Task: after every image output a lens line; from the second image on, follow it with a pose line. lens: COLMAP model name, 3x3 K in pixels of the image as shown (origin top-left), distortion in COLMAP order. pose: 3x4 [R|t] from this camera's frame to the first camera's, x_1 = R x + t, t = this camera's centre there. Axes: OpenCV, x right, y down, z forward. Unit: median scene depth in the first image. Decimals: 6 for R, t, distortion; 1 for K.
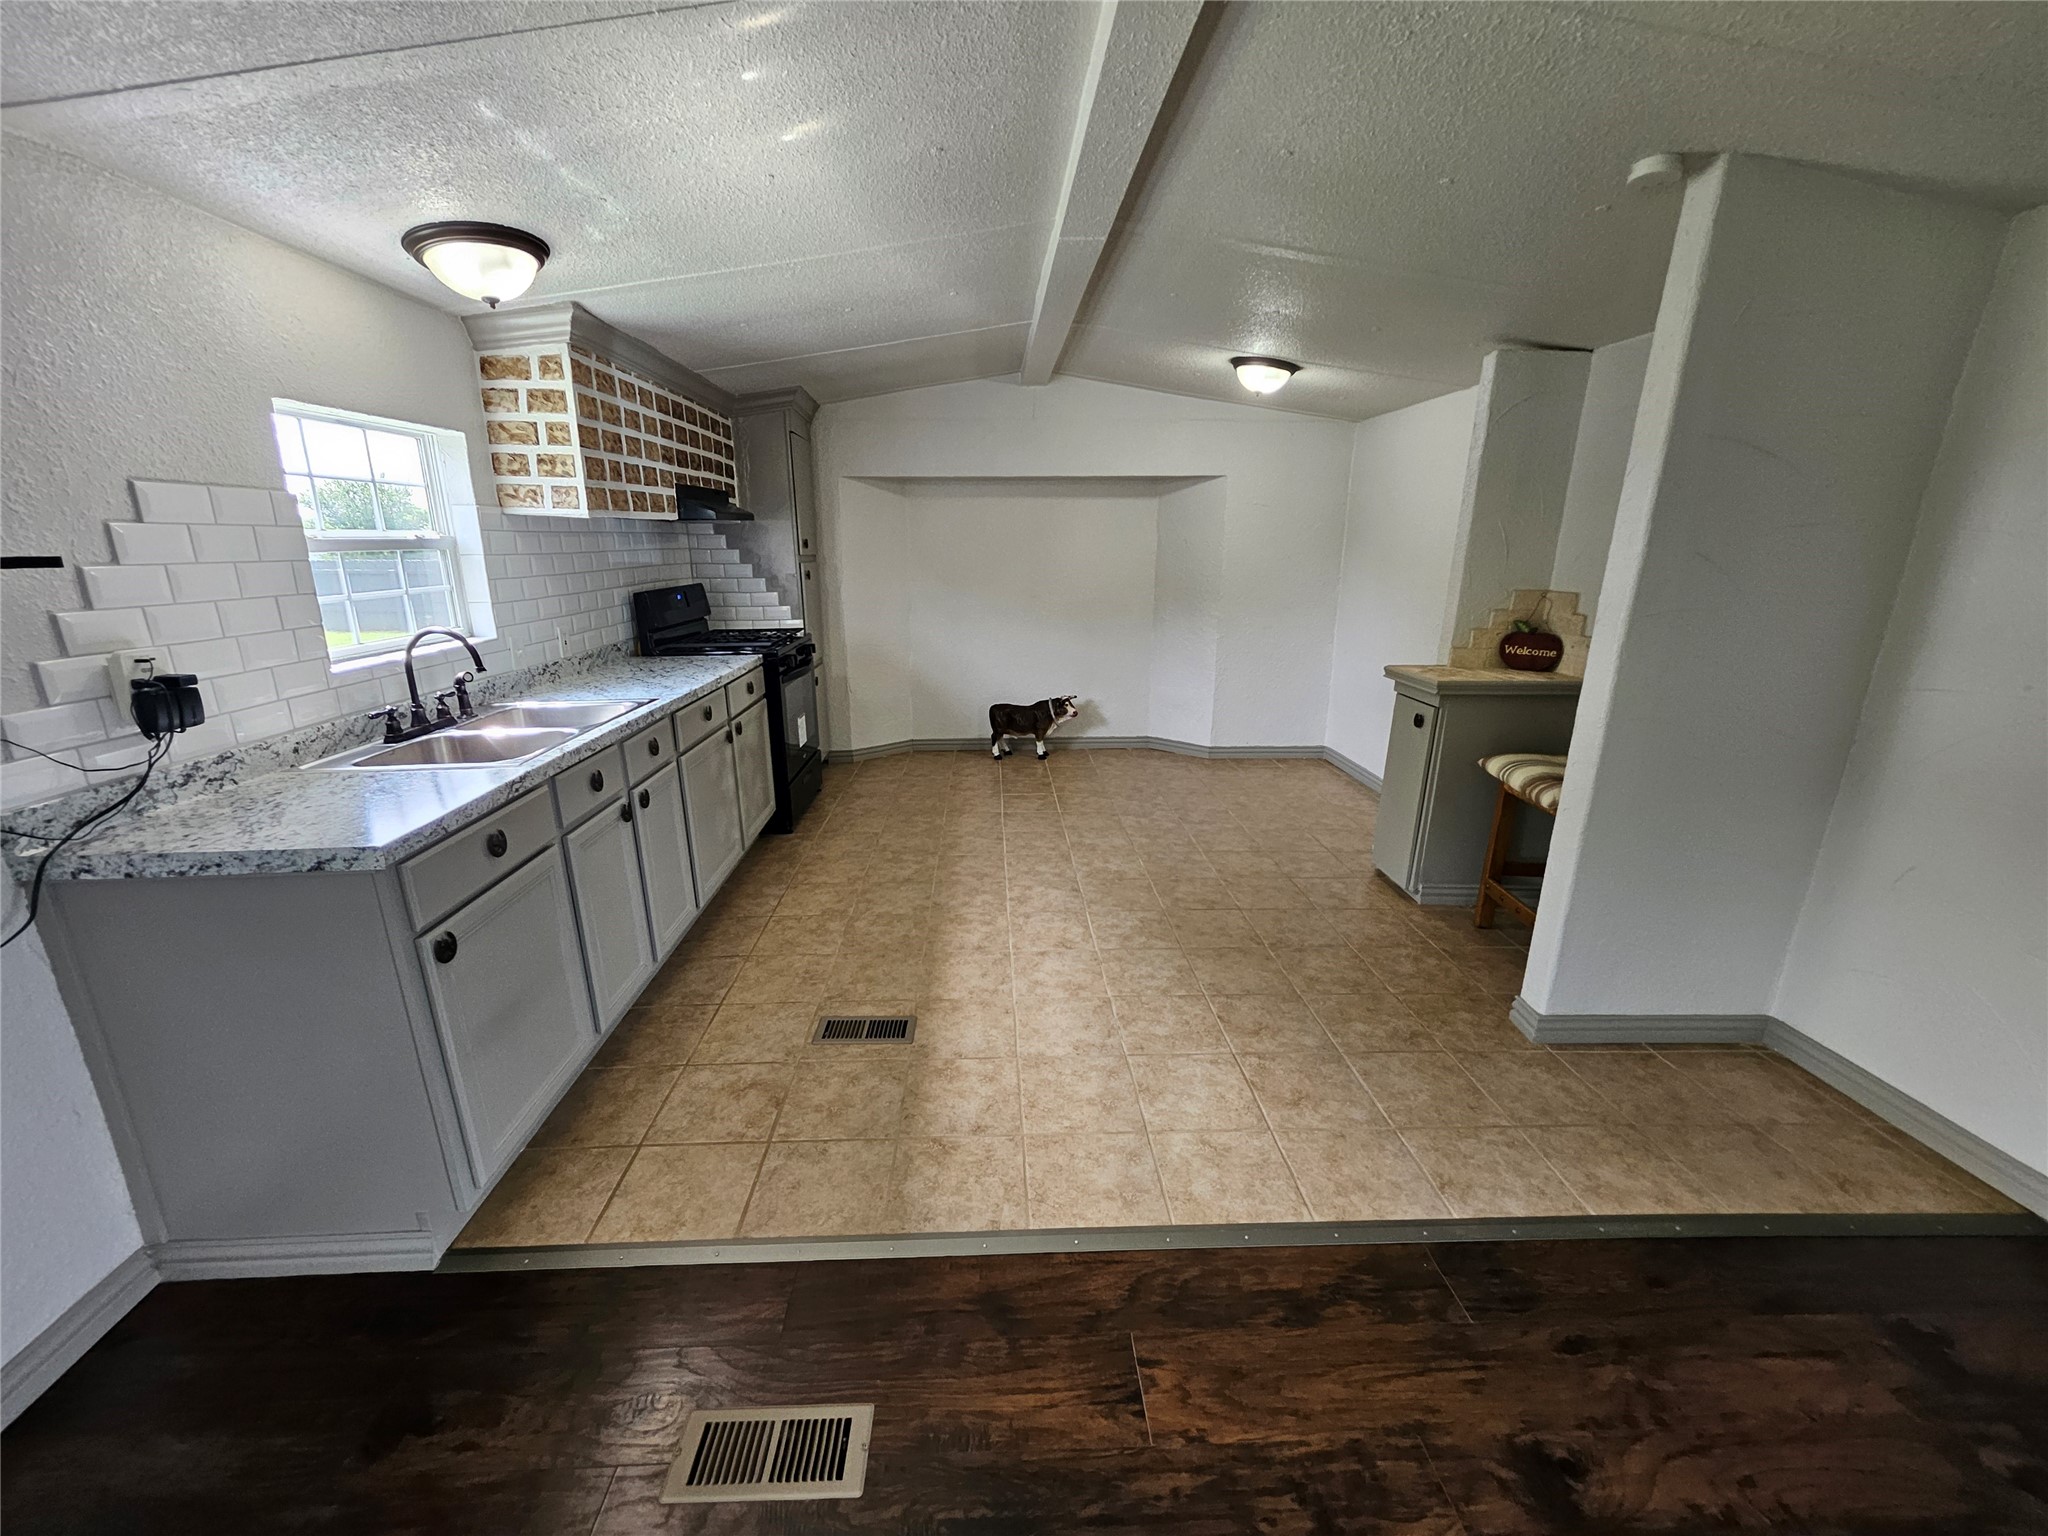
lens RADIAL K [[806.4, 0, 1010.2], [0, 806.4, 762.8], [0, 0, 1]] dist [-0.001127, -0.000668]
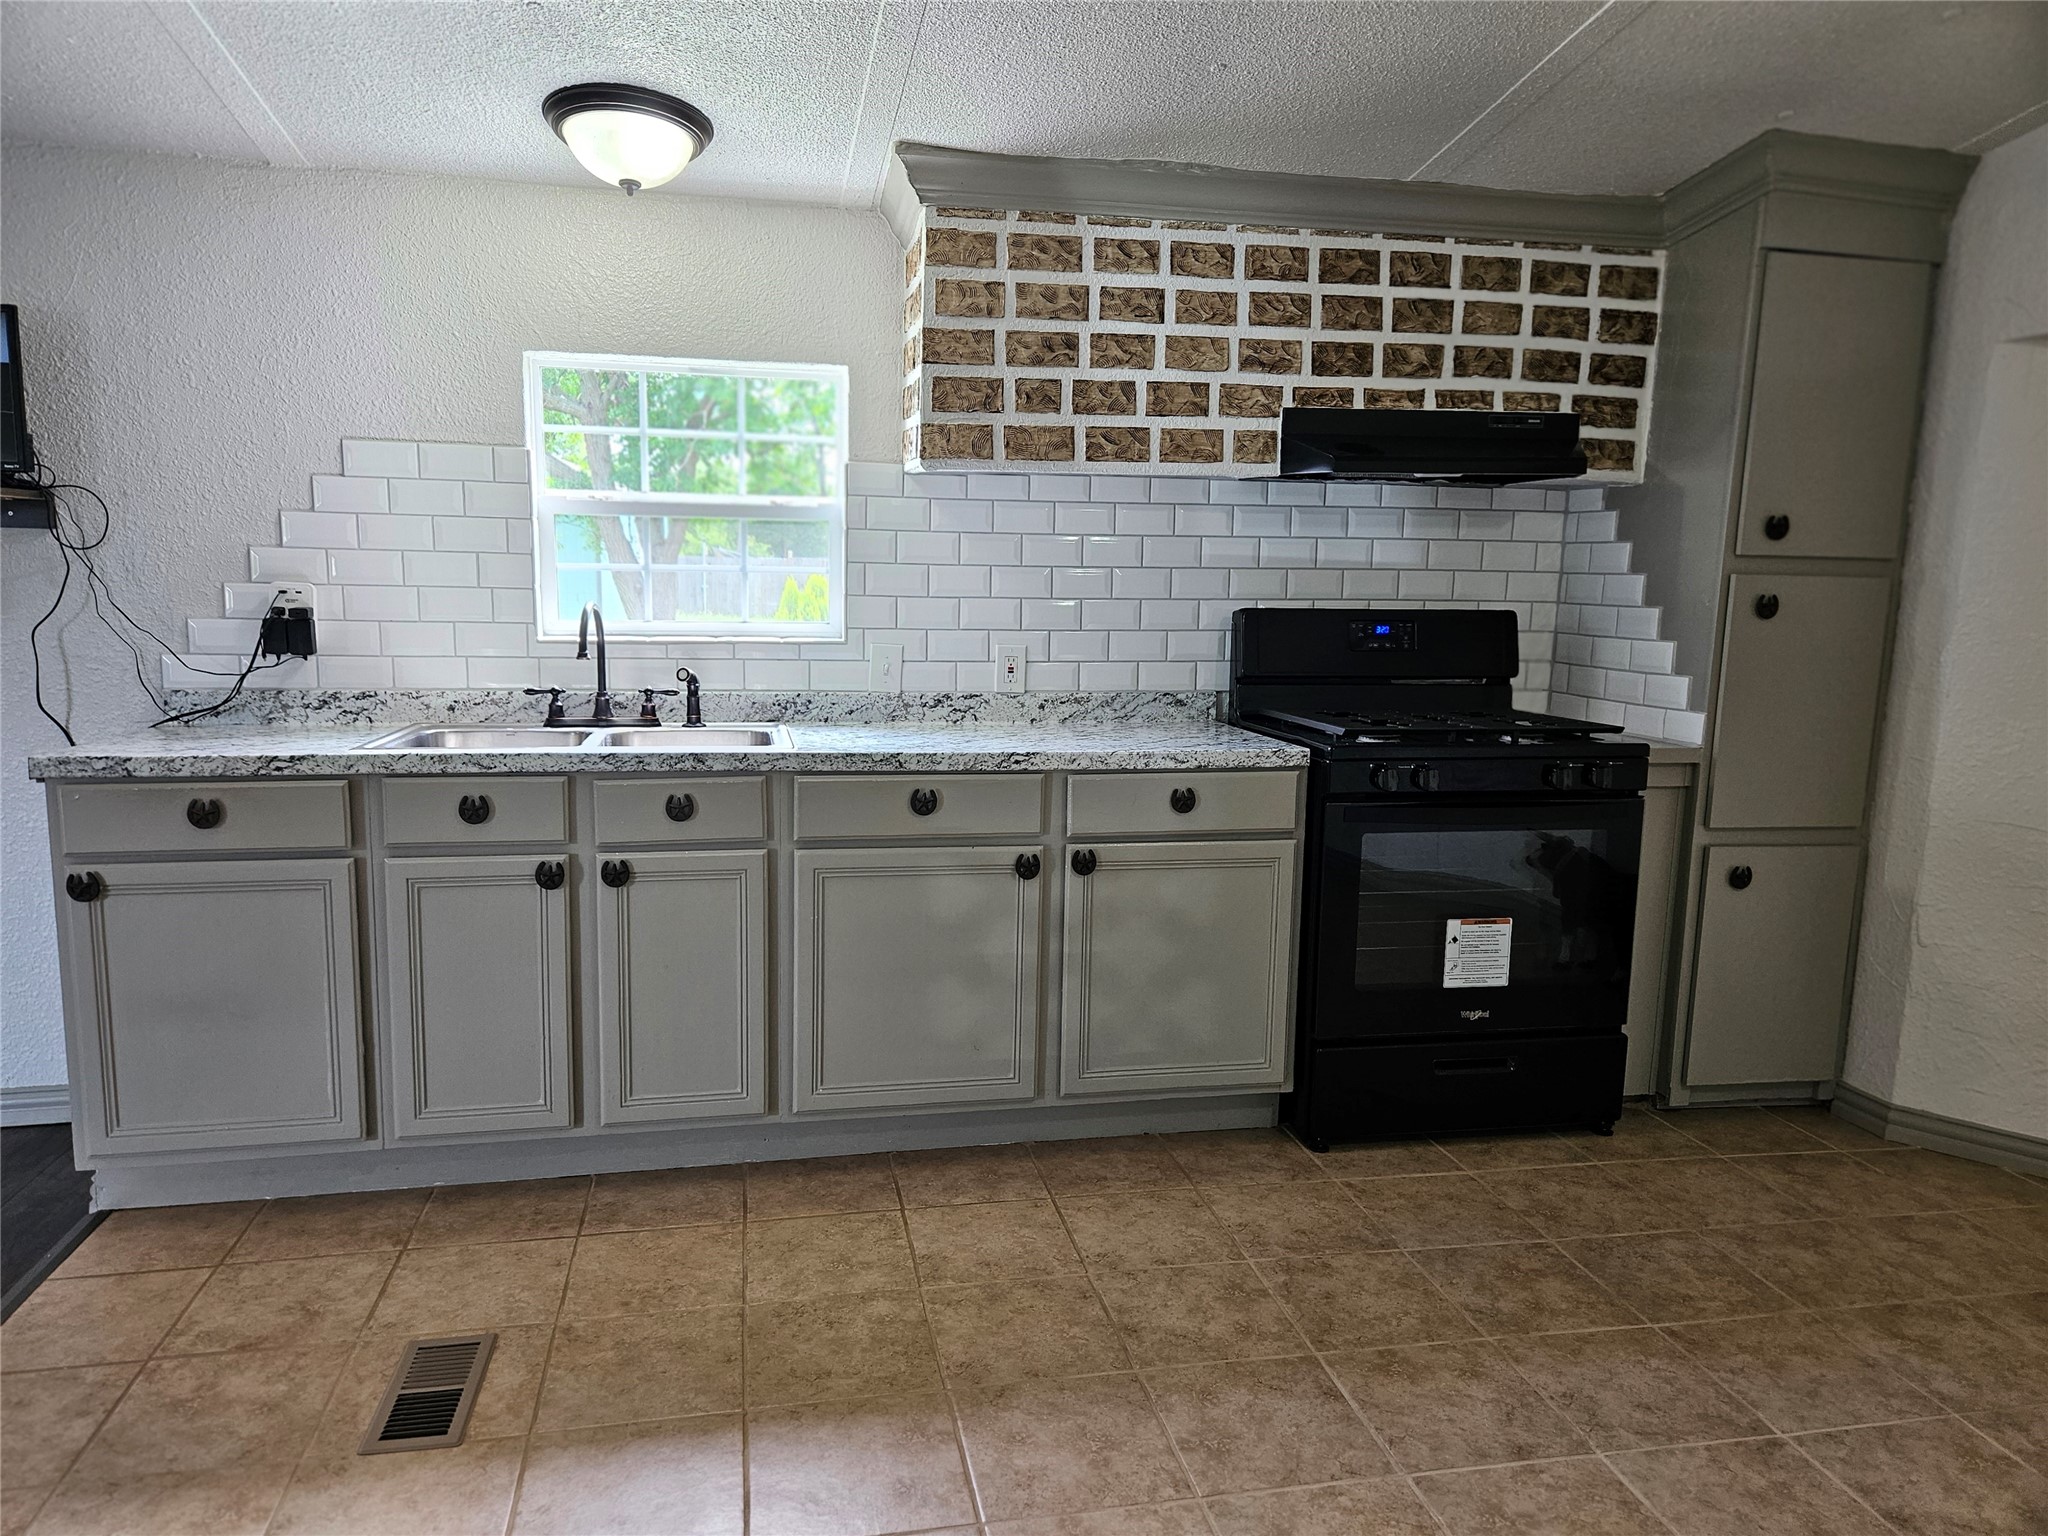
lens RADIAL K [[1365.8, 0, 1009.2], [0, 1365.8, 771.7], [0, 0, 1]] dist [0.064654, -0.052883]
pose [[0.170085, 0.153388, -0.973418, 0.671726], [-0.280184, 0.954569, 0.101461, -0.235171], [0.944758, 0.255479, 0.205335, 1.032853]]
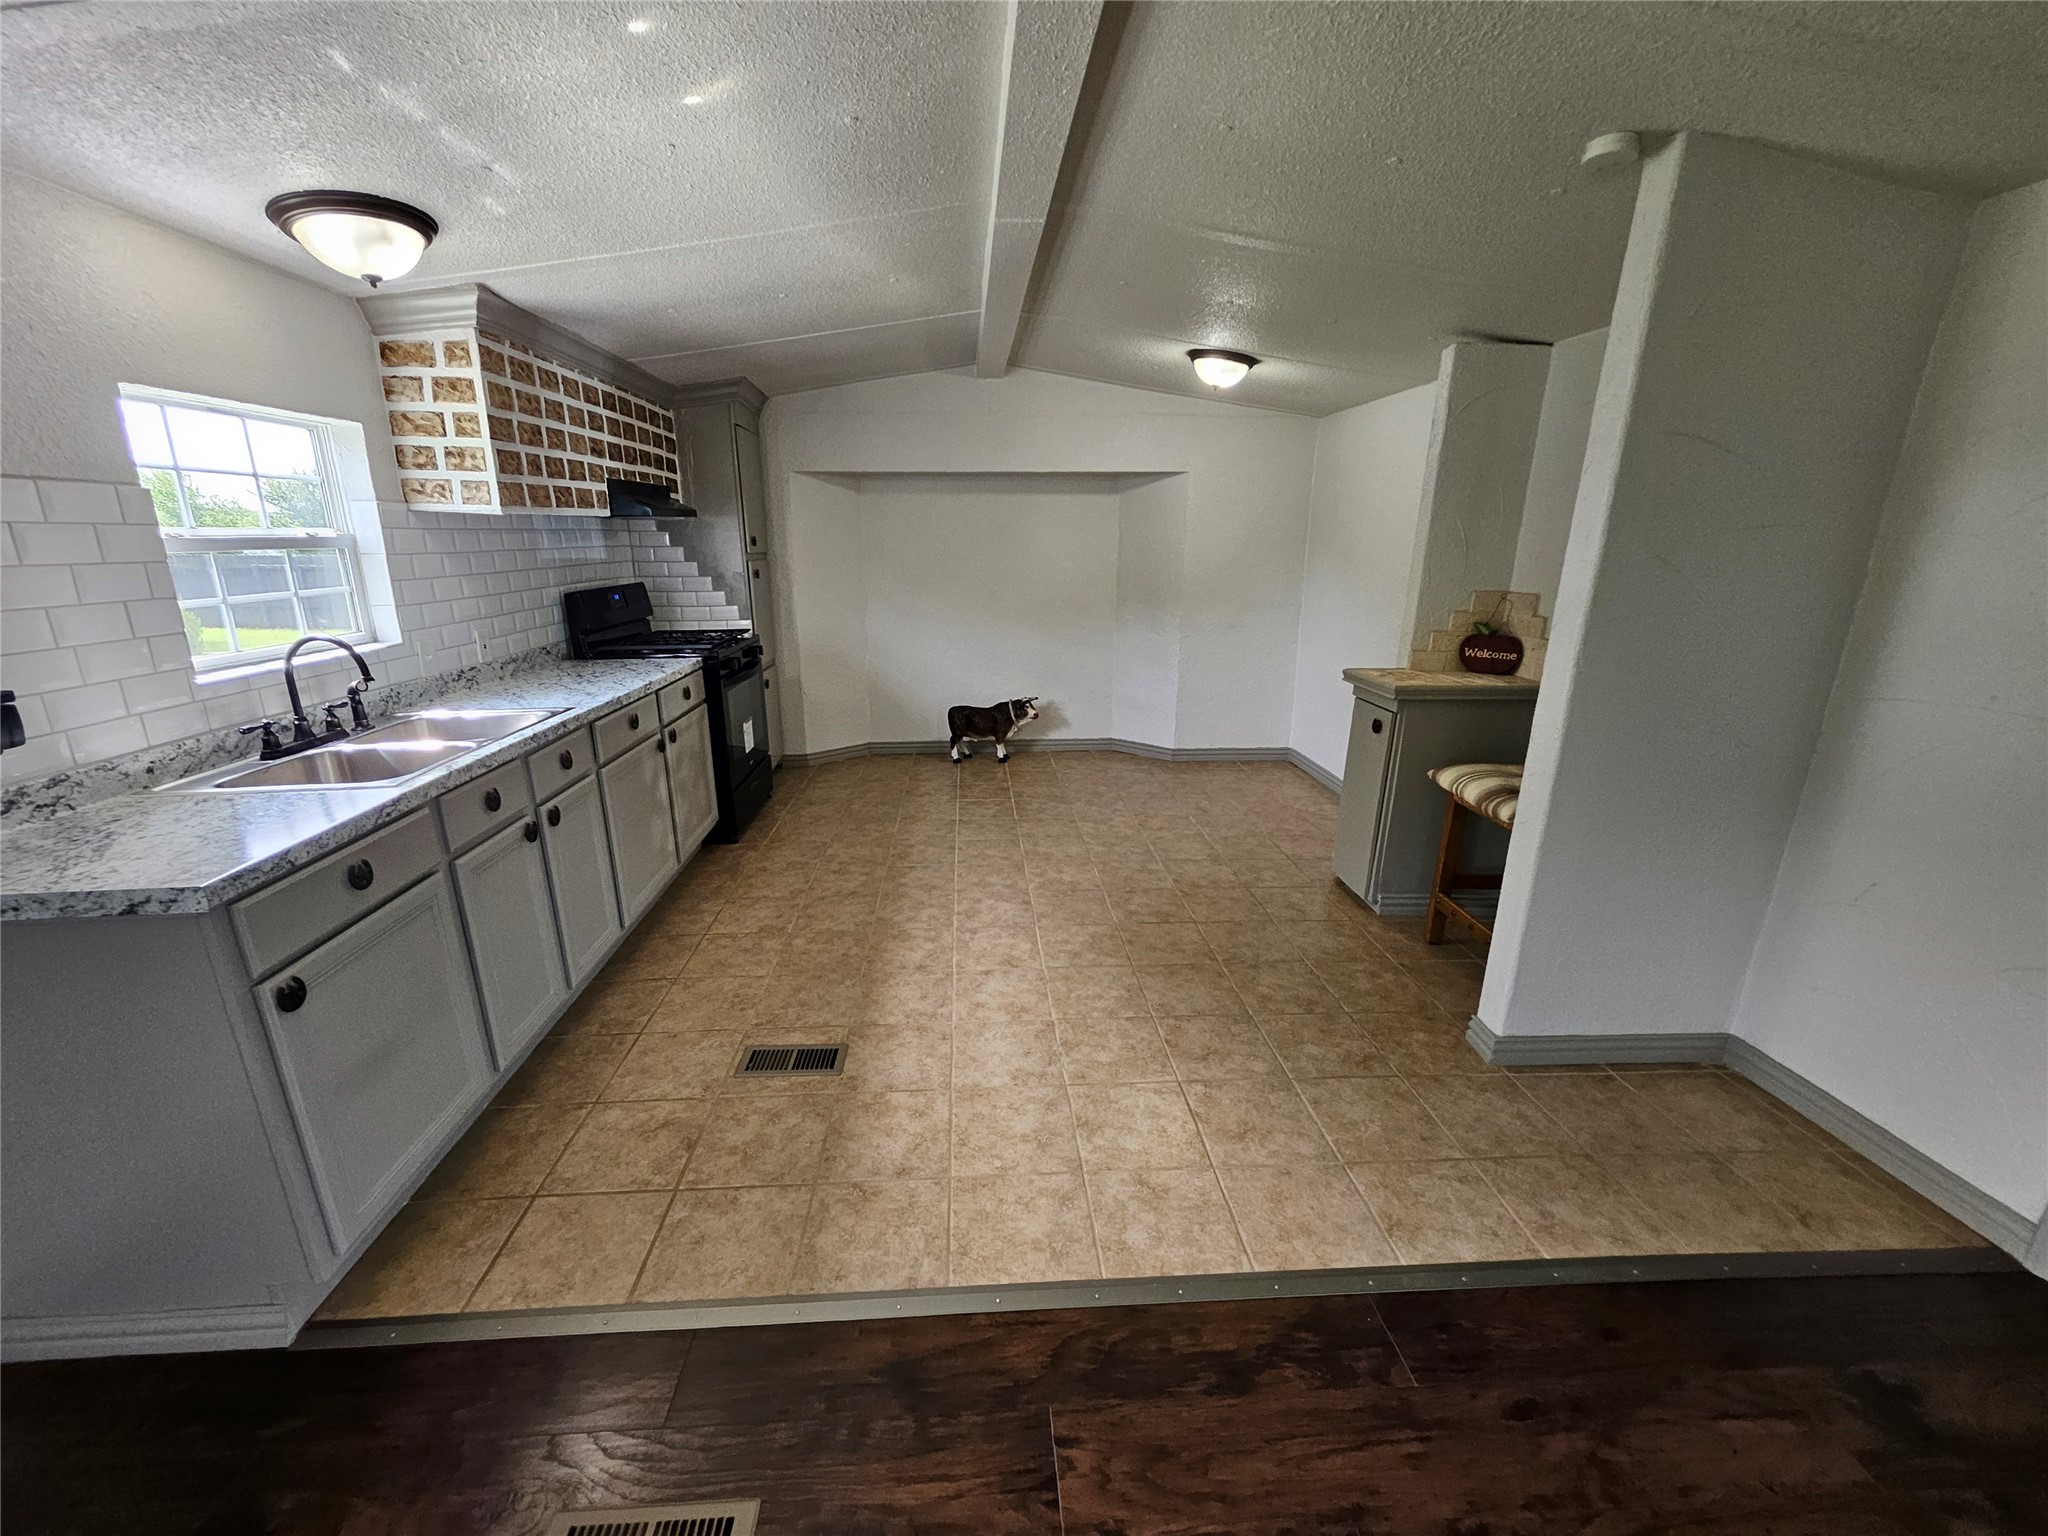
lens RADIAL K [[806.4, 0, 1007.9], [0, 806.4, 763.1], [0, 0, 1]] dist [-0.001127, -0.000668]
pose [[0.999700, -0.004167, 0.024118, 0.049636], [0.004039, 0.999978, 0.005346, -0.019385], [-0.024140, -0.005247, 0.999695, 0.051049]]
